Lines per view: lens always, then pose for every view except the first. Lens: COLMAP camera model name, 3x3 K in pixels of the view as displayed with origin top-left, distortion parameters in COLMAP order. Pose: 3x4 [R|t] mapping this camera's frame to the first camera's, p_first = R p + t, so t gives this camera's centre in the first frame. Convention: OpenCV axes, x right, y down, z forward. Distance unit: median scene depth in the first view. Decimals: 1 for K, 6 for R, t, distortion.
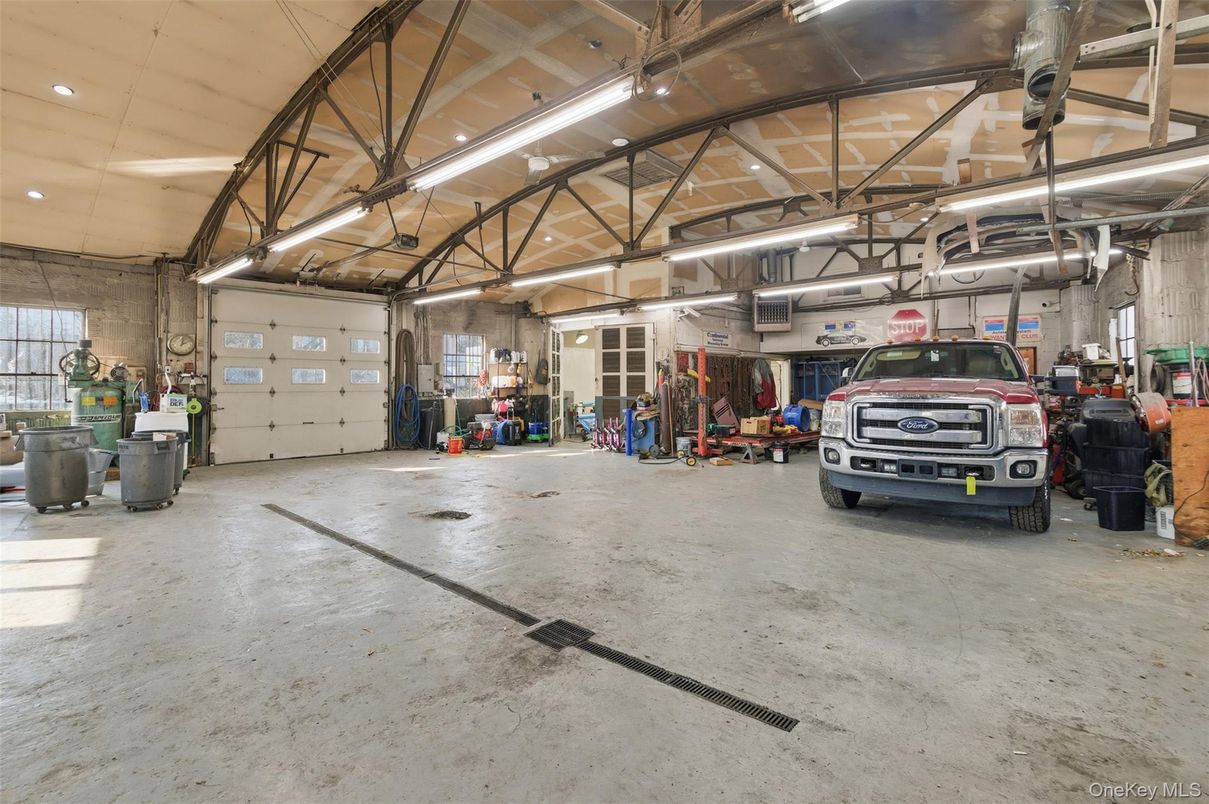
lens RADIAL K [[561.1, 0, 603.8], [0, 561.1, 378.7], [0, 0, 1]] dist [0.001519, 0.000053]
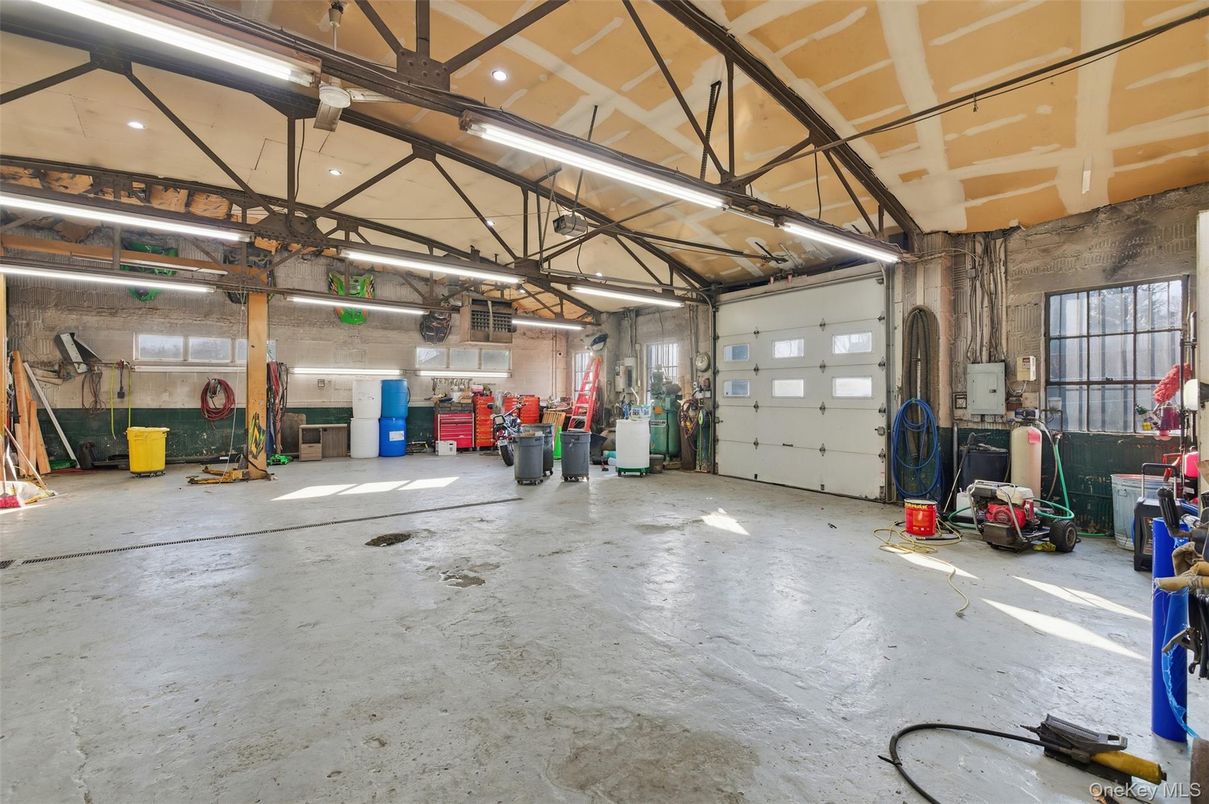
lens RADIAL K [[545.4, 0, 601.1], [0, 545.4, 399.7], [0, 0, 1]] dist [0.015105, -0.000062]
pose [[-0.190830, 0.005635, -0.981607, 0.276847], [0.004258, 0.999979, 0.004913, 0.006304], [0.981614, -0.003242, -0.190850, 0.782105]]
